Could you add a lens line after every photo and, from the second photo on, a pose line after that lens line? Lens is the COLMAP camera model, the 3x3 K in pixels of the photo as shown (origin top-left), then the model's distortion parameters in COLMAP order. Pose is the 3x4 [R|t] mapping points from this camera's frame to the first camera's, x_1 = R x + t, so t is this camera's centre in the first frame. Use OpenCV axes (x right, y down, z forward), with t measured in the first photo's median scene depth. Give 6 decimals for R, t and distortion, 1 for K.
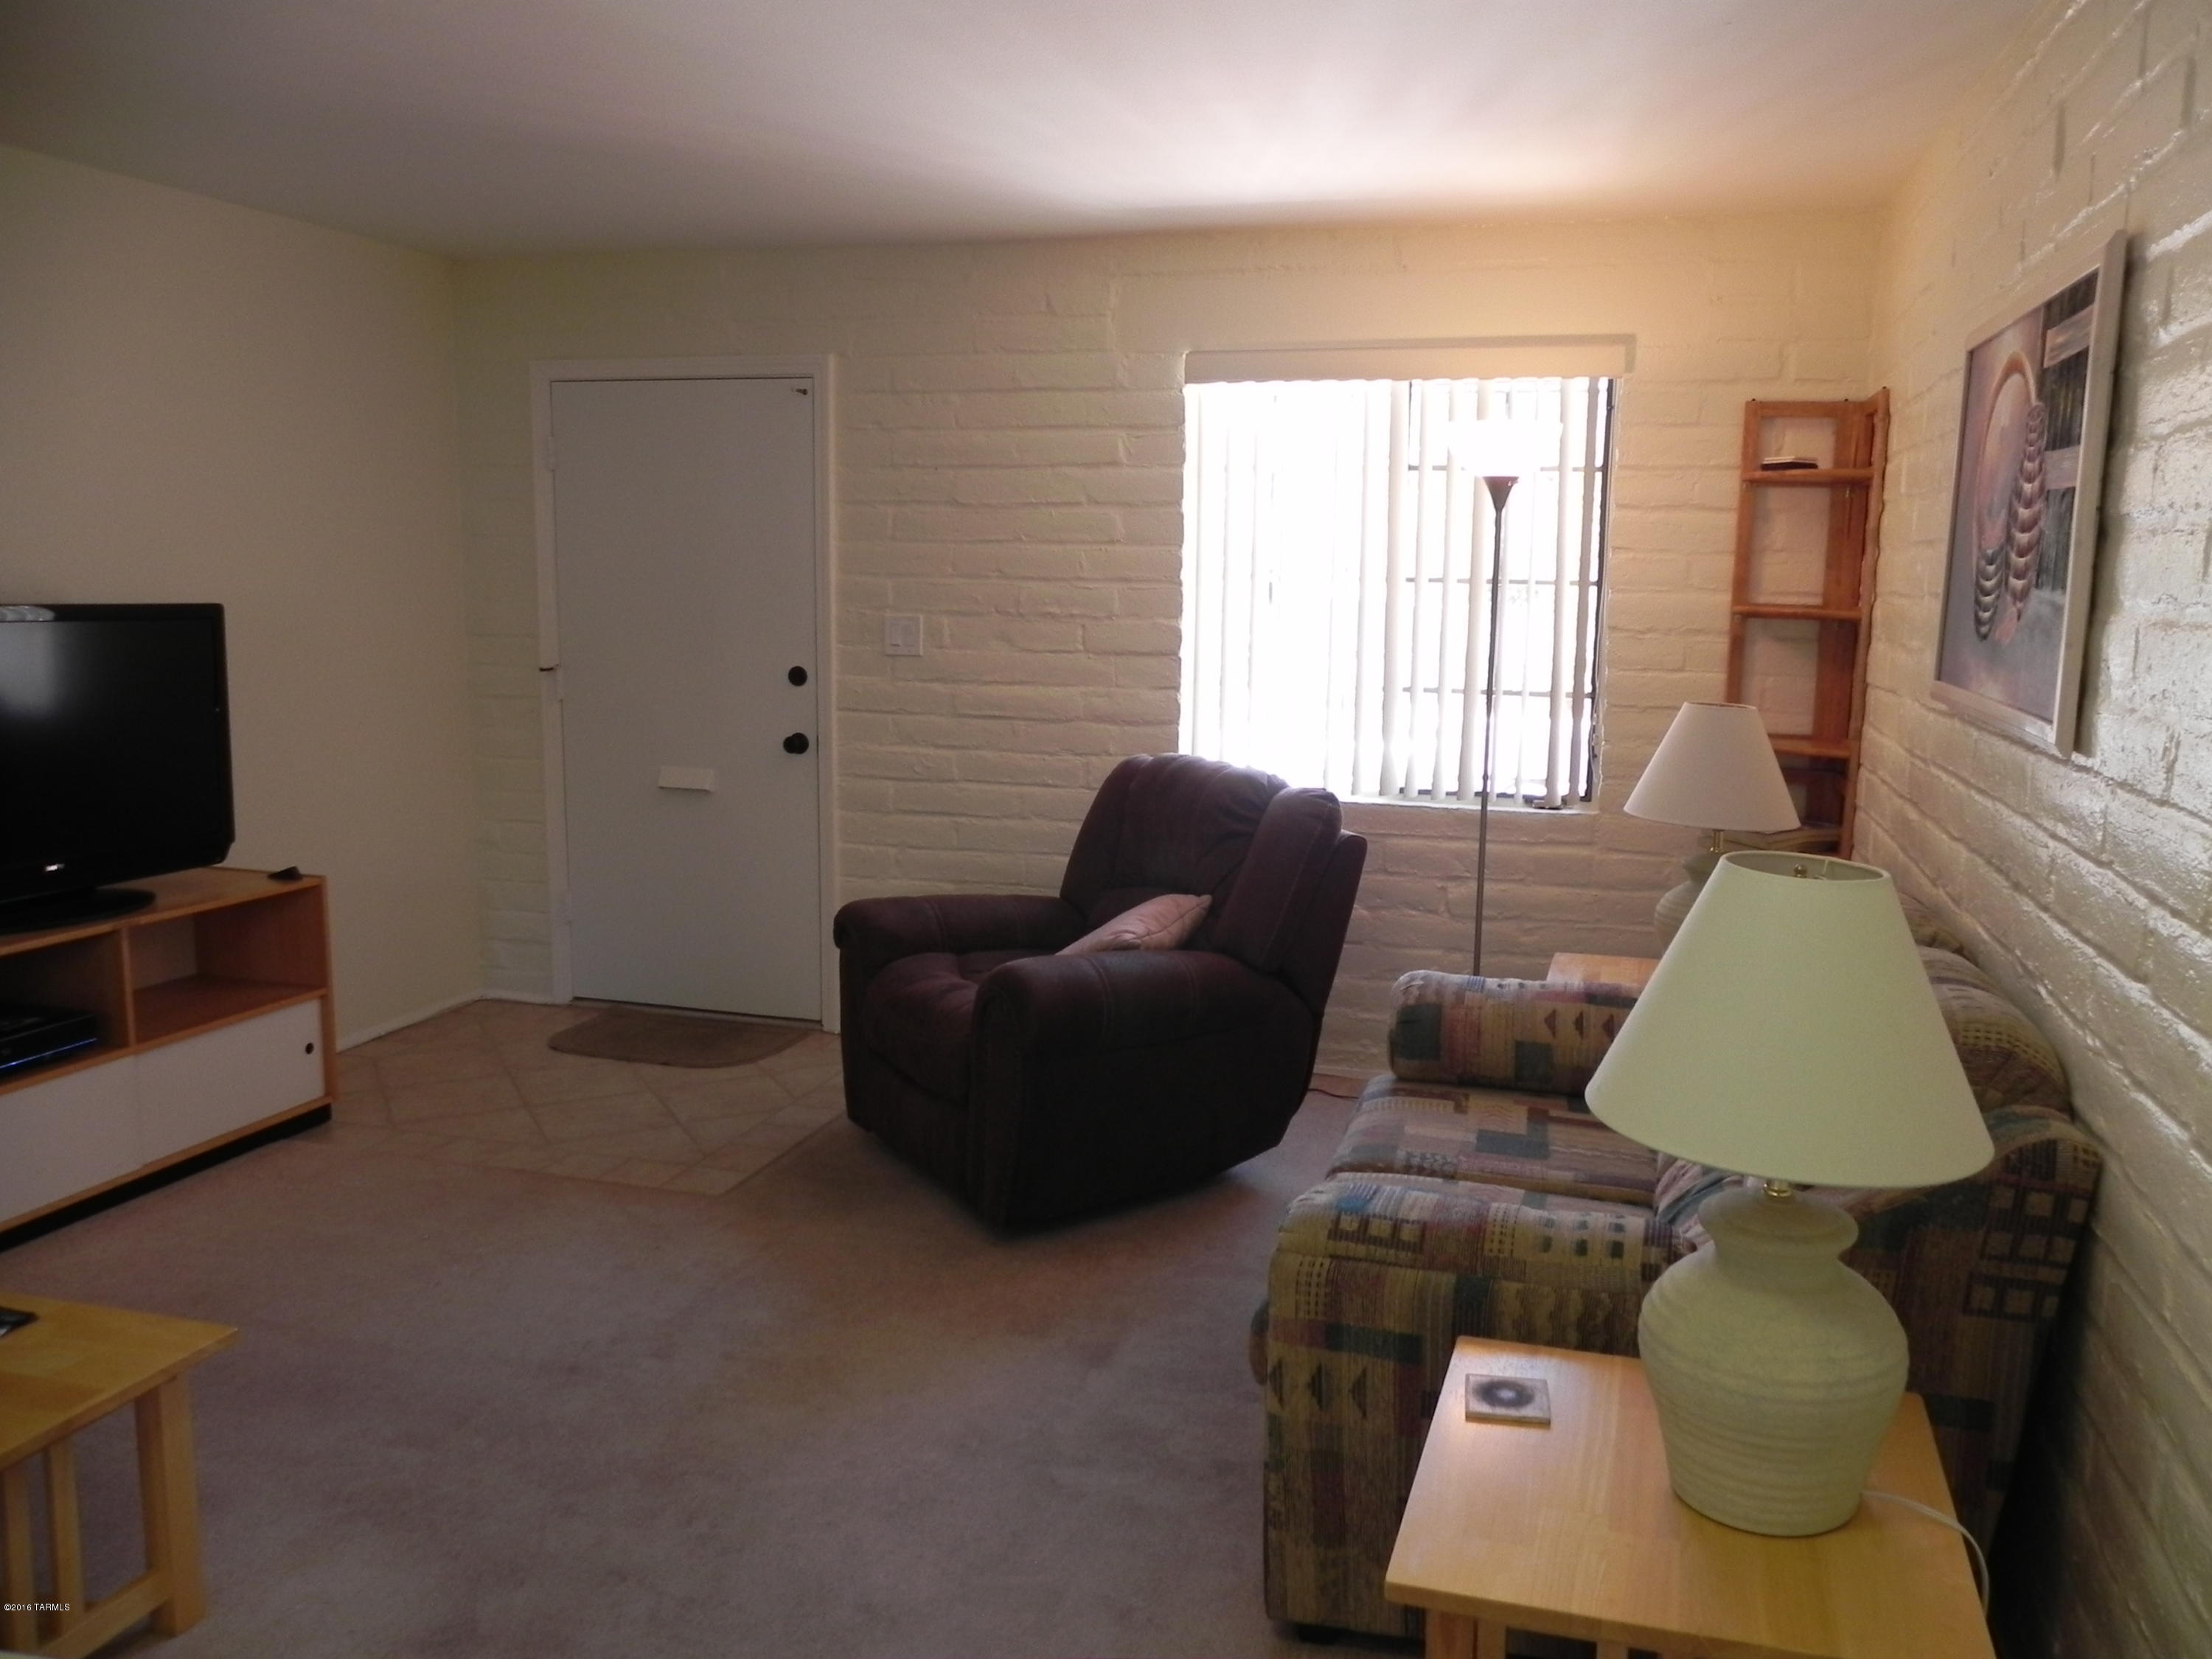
lens RADIAL K [[1657.2, 0, 1197.3], [0, 1657.2, 829.8], [0, 0, 1]] dist [0.004852, 0.001863]
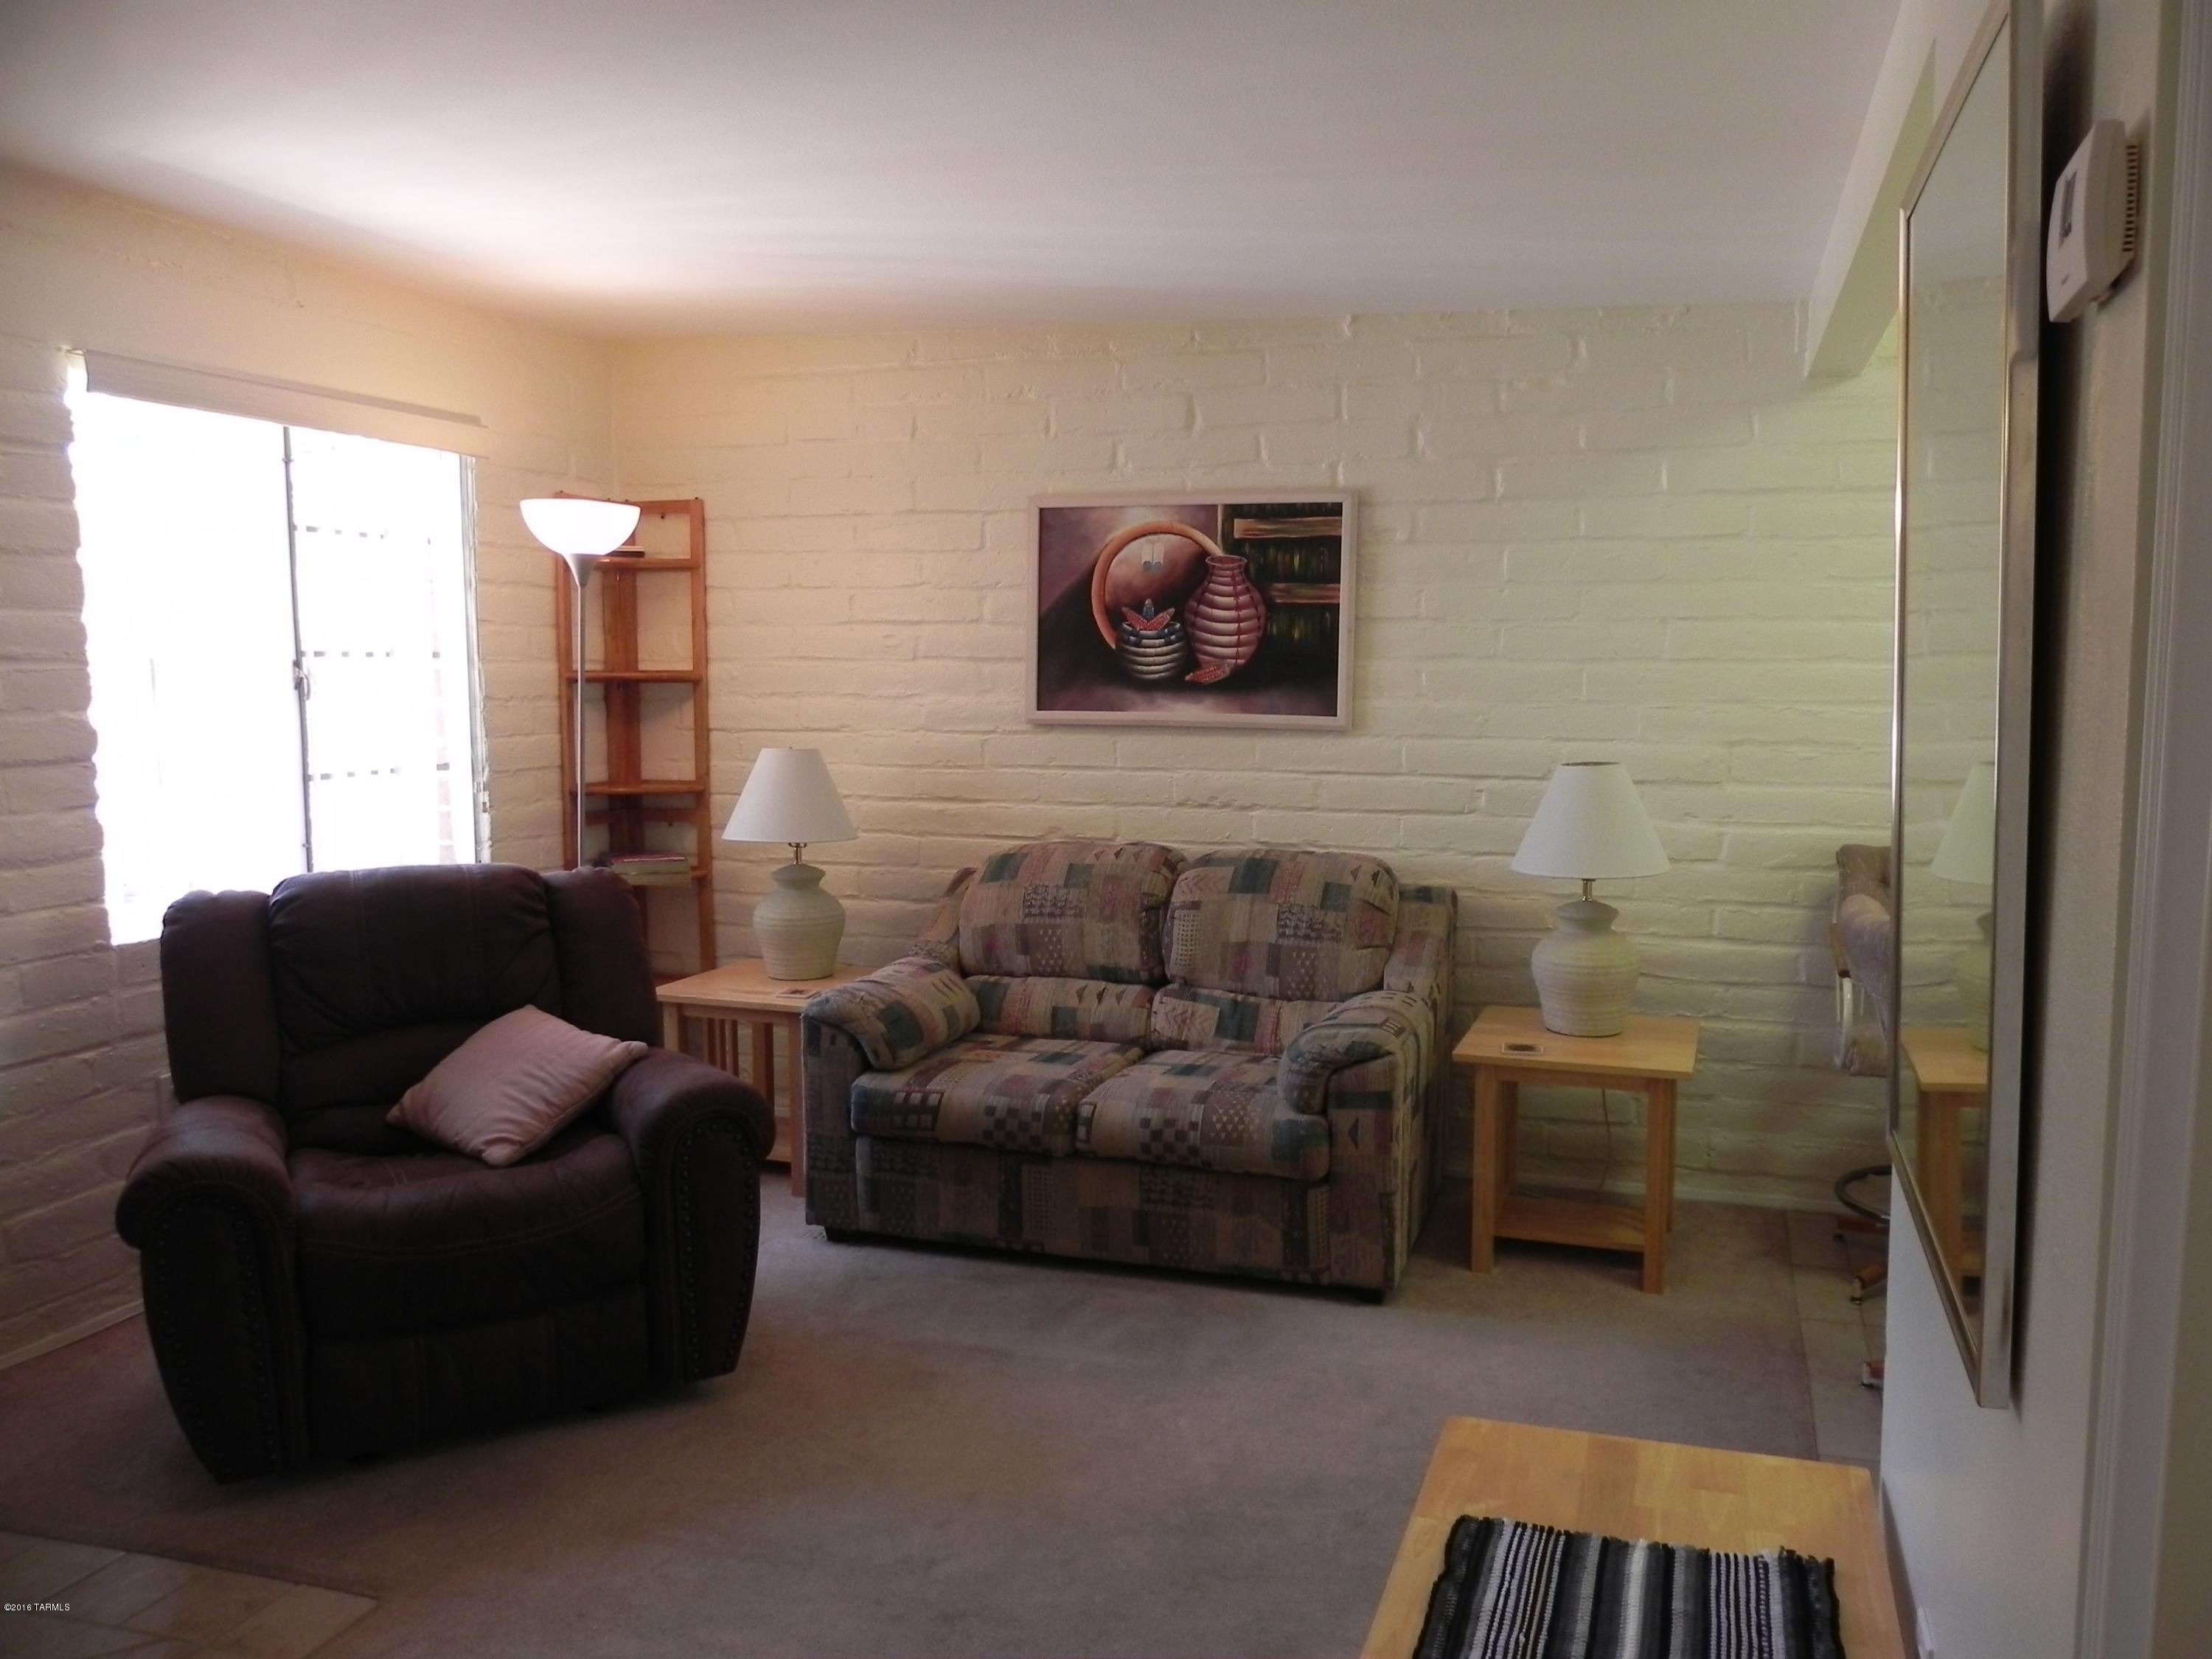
lens RADIAL K [[1657.2, 0, 1197.3], [0, 1657.2, 829.8], [0, 0, 1]] dist [0.004852, 0.001863]
pose [[0.035931, -0.121257, 0.991971, -0.746373], [0.140775, 0.983328, 0.115102, -0.093913], [-0.989389, 0.135509, 0.052402, 0.501073]]
